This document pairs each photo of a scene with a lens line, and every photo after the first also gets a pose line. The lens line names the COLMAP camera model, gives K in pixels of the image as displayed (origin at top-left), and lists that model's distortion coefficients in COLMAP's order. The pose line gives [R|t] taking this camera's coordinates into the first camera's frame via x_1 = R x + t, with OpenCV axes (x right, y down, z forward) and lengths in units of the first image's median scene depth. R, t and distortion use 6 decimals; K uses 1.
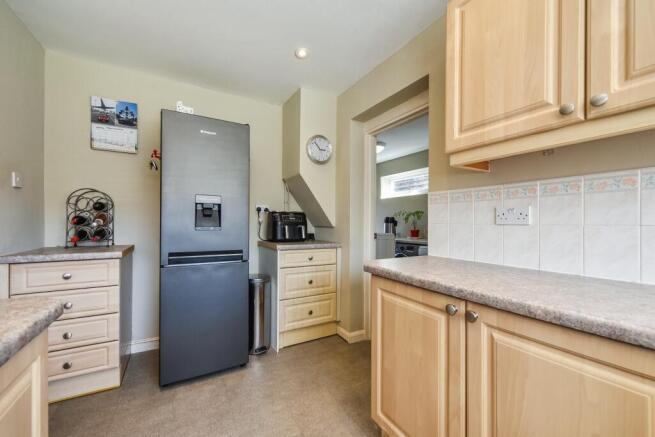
lens RADIAL K [[261.8, 0, 327.8], [0, 261.8, 219.5], [0, 0, 1]] dist [-0.000180, -0.000162]
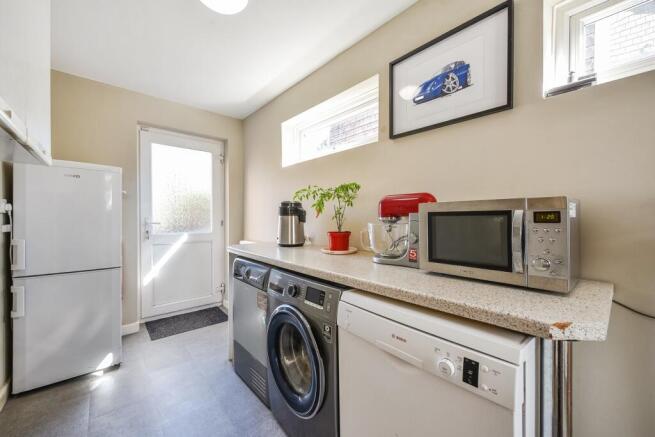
lens RADIAL K [[261.8, 0, 328.1], [0, 261.8, 214.1], [0, 0, 1]] dist [-0.000180, -0.000162]
pose [[0.980071, -0.001665, 0.198643, 0.234830], [0.001254, 0.999997, 0.002195, 0.011501], [-0.198646, -0.001902, 0.980069, 0.607234]]
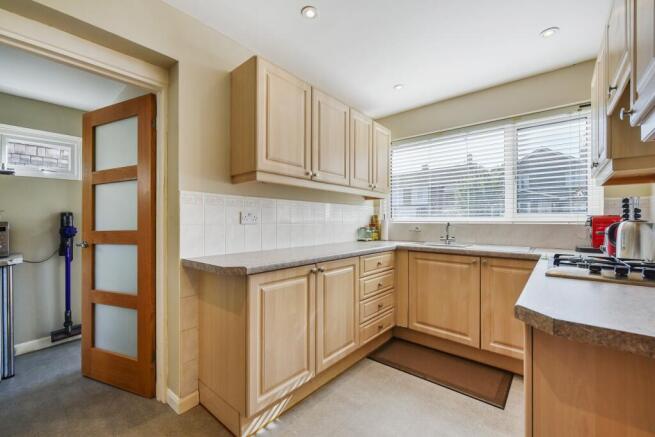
lens RADIAL K [[261.8, 0, 329.2], [0, 261.8, 221.2], [0, 0, 1]] dist [-0.000180, -0.000162]
pose [[-0.346102, 0.008049, 0.938162, -0.271907], [0.003719, 0.999967, -0.007207, 0.005034], [-0.938190, 0.000995, -0.346120, 0.335220]]
